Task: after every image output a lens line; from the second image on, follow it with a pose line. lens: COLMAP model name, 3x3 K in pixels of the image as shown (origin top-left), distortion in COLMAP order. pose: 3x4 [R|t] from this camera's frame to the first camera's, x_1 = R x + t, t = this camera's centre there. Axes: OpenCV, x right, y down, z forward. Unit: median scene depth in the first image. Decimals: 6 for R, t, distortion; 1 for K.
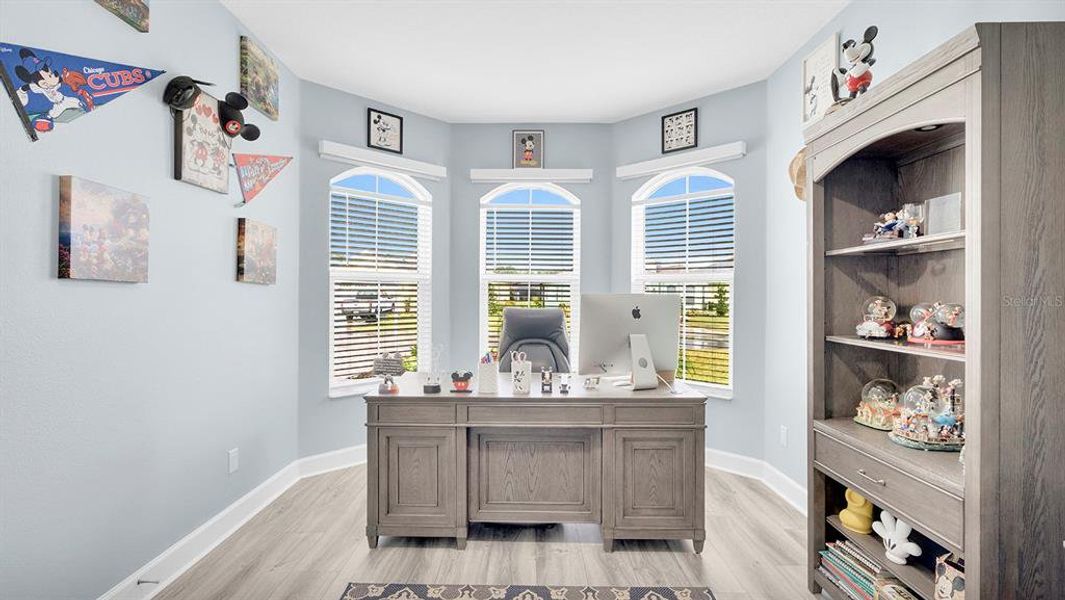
lens RADIAL K [[495.1, 0, 530.5], [0, 495.1, 297.5], [0, 0, 1]] dist [-0.006530, 0.000908]
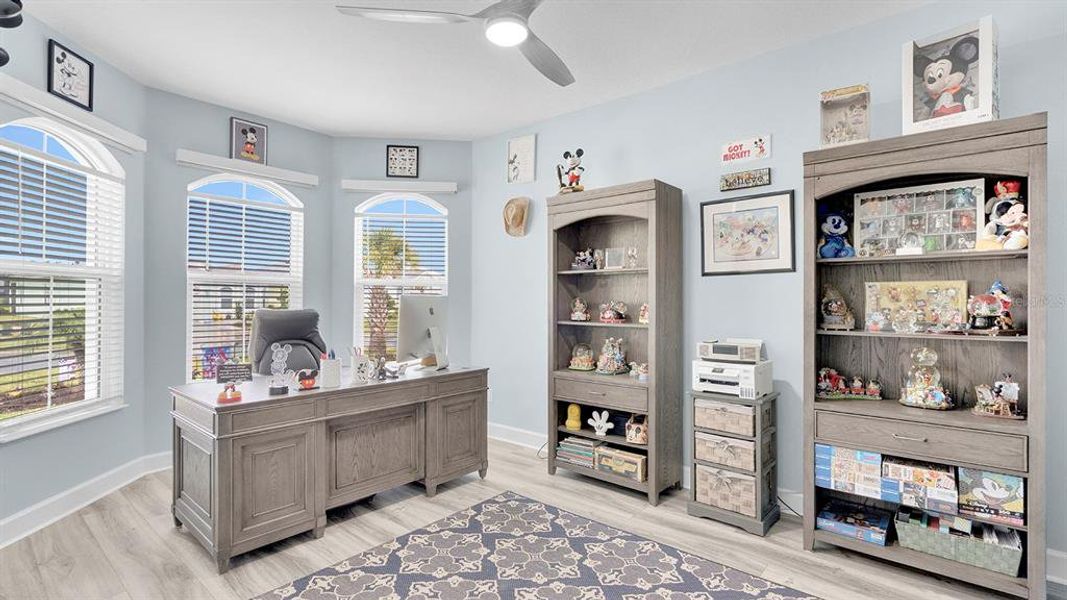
lens RADIAL K [[496.1, 0, 529.3], [0, 496.1, 299.9], [0, 0, 1]] dist [-0.006530, 0.000908]
pose [[0.637871, 0.000261, 0.770143, -0.651606], [0.000906, 0.999999, -0.001090, 0.005253], [-0.770143, 0.001394, 0.637870, -0.014500]]
